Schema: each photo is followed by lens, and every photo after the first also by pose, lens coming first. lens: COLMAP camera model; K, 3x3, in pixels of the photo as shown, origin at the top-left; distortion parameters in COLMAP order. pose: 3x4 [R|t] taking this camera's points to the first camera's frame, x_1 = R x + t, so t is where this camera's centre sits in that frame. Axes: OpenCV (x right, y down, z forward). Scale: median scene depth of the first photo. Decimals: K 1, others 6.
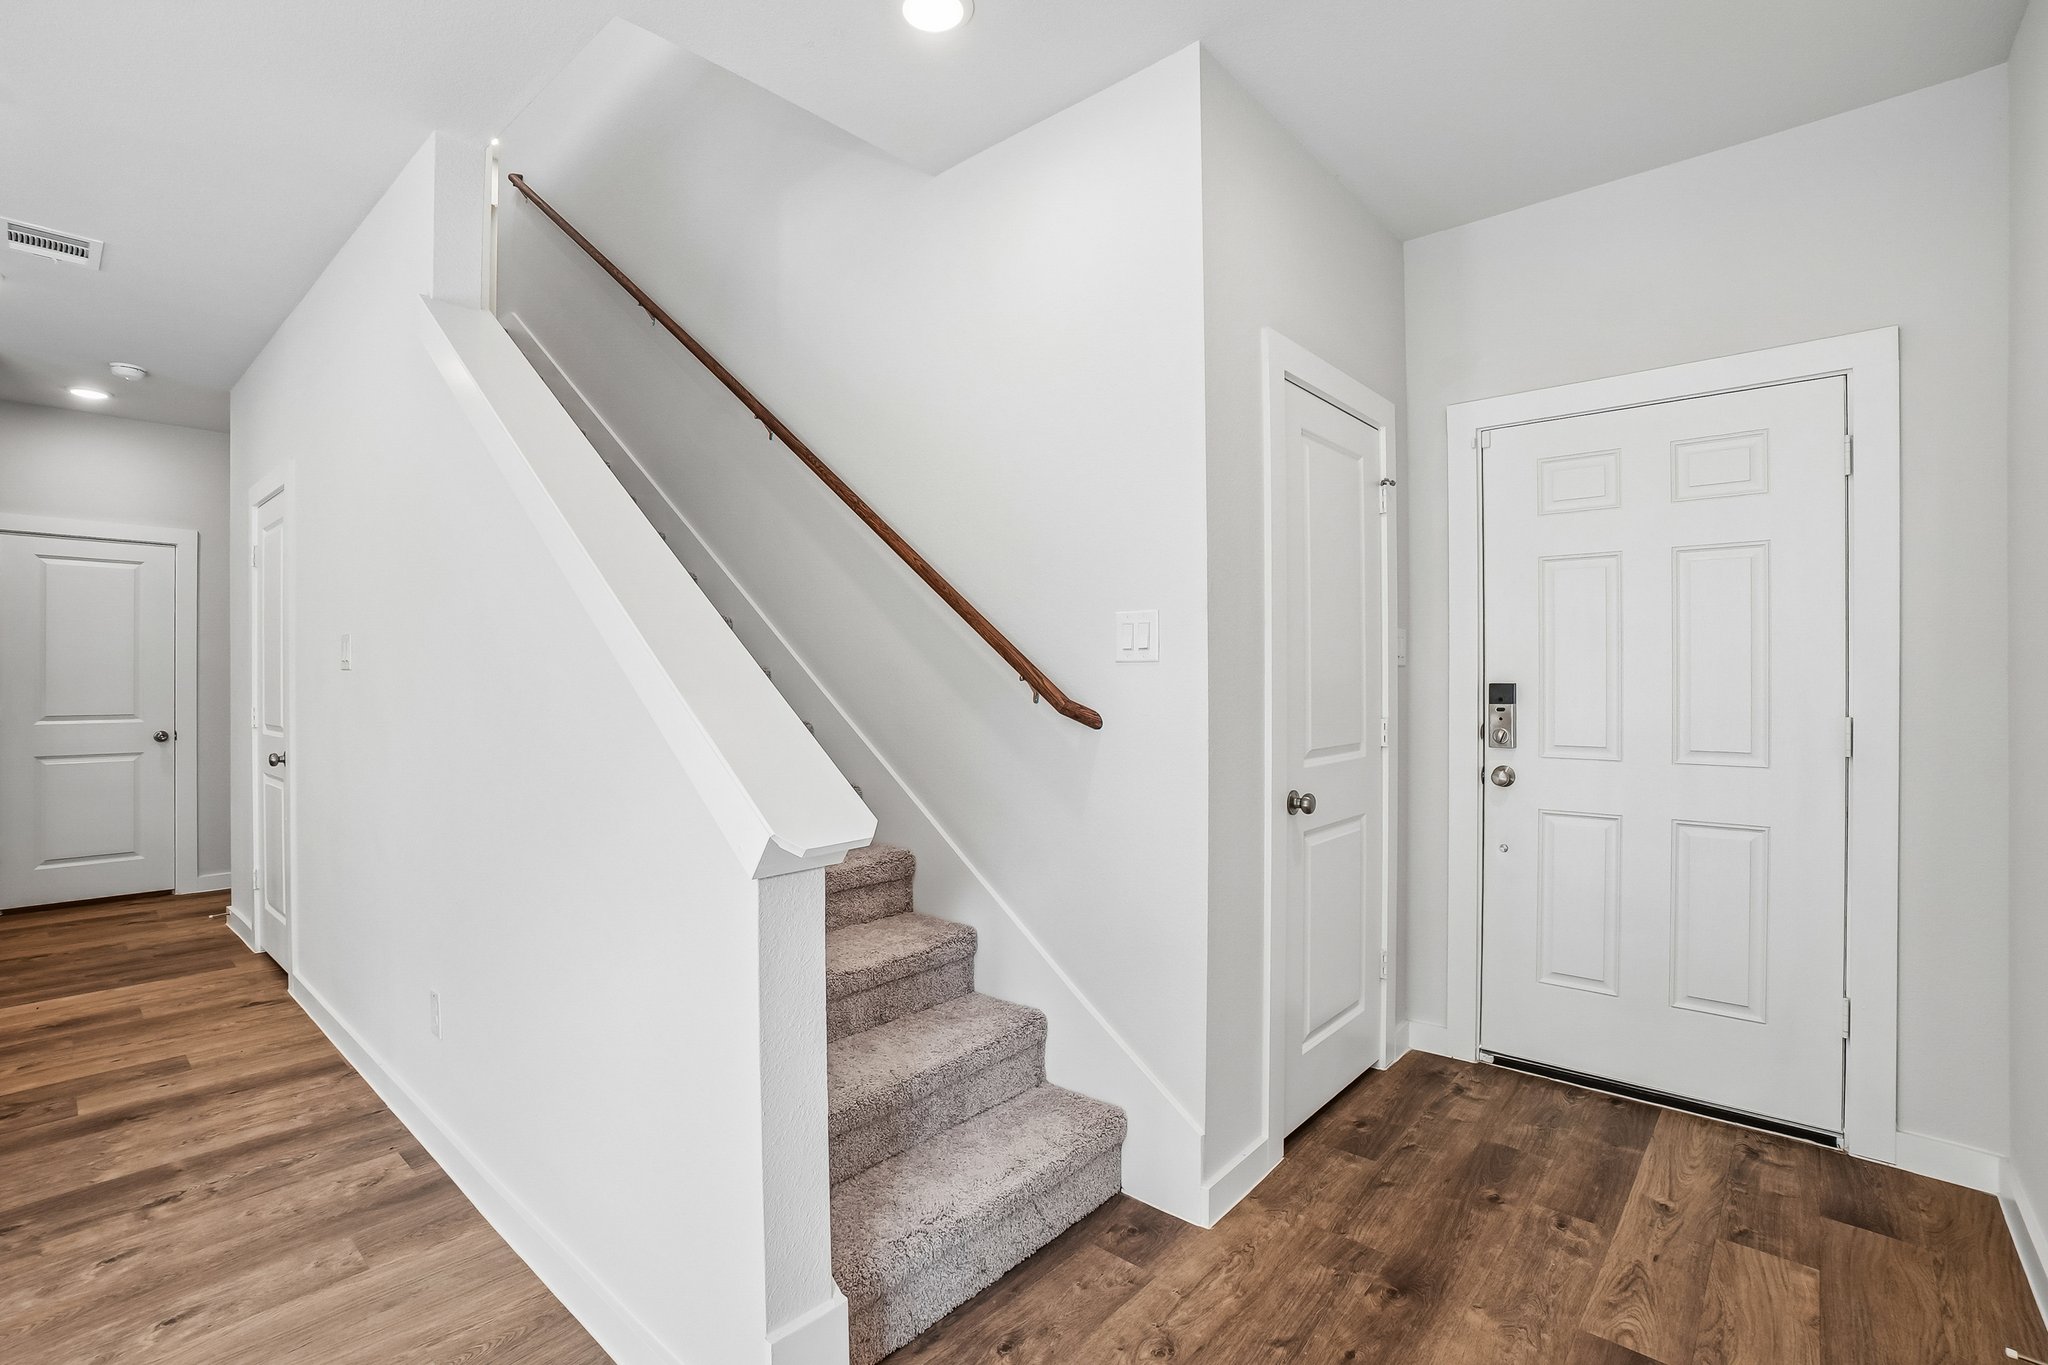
lens RADIAL K [[922.9, 0, 1020.9], [0, 922.9, 693.4], [0, 0, 1]] dist [-0.057975, 0.023466]
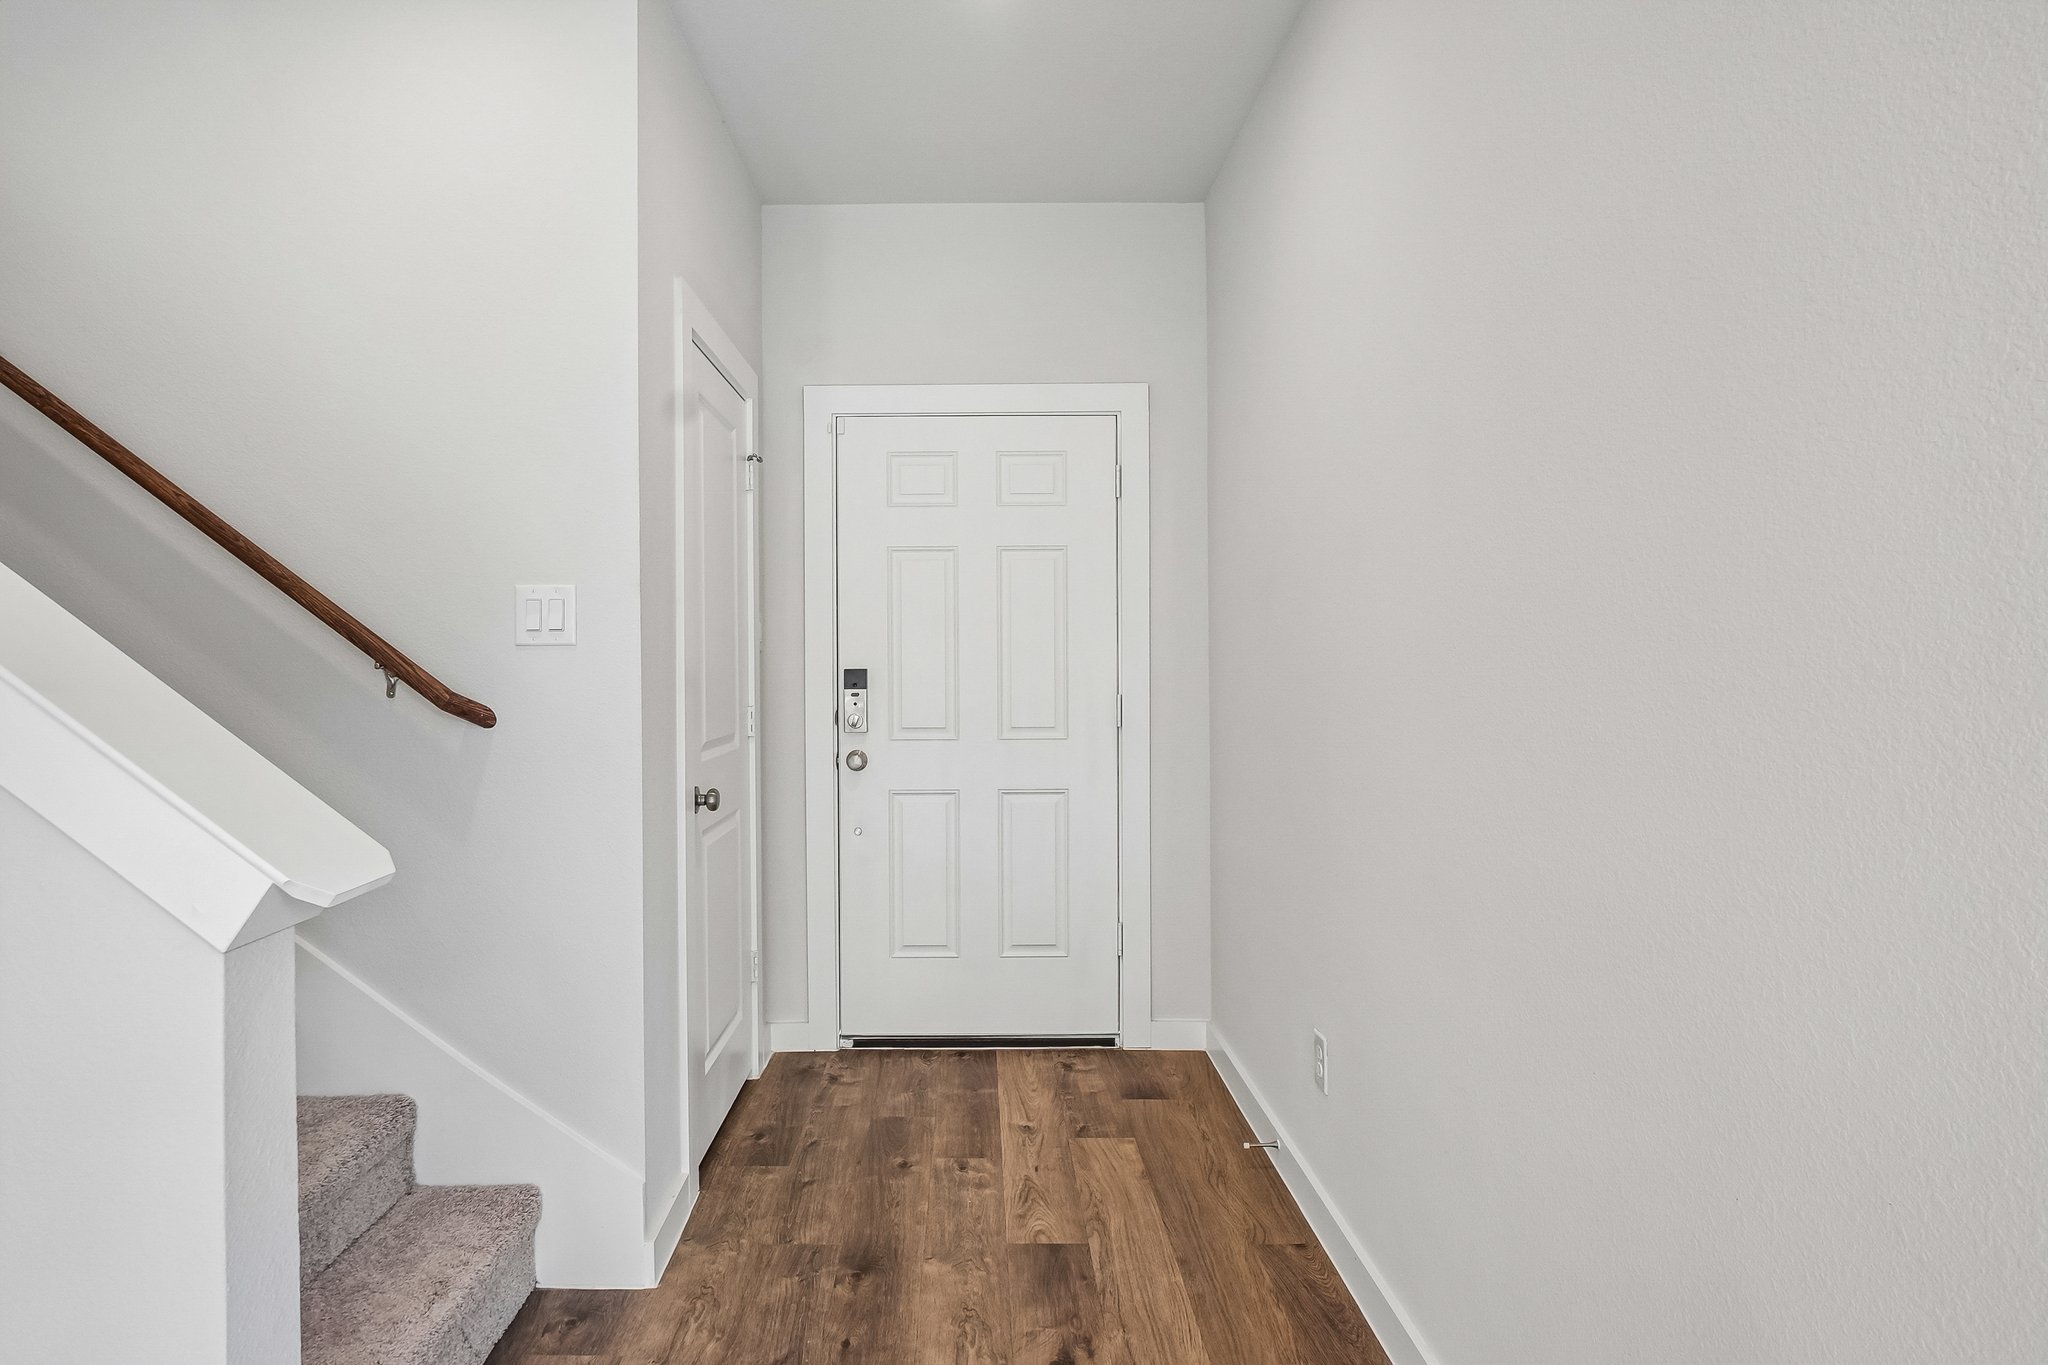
lens RADIAL K [[1047.8, 0, 1018.2], [0, 1047.8, 676.8], [0, 0, 1]] dist [-0.047182, 0.027314]
pose [[0.755743, -0.011688, 0.654764, -0.147757], [0.015144, 0.999885, 0.000369, 0.000547], [-0.654694, 0.009637, 0.755833, 0.002045]]
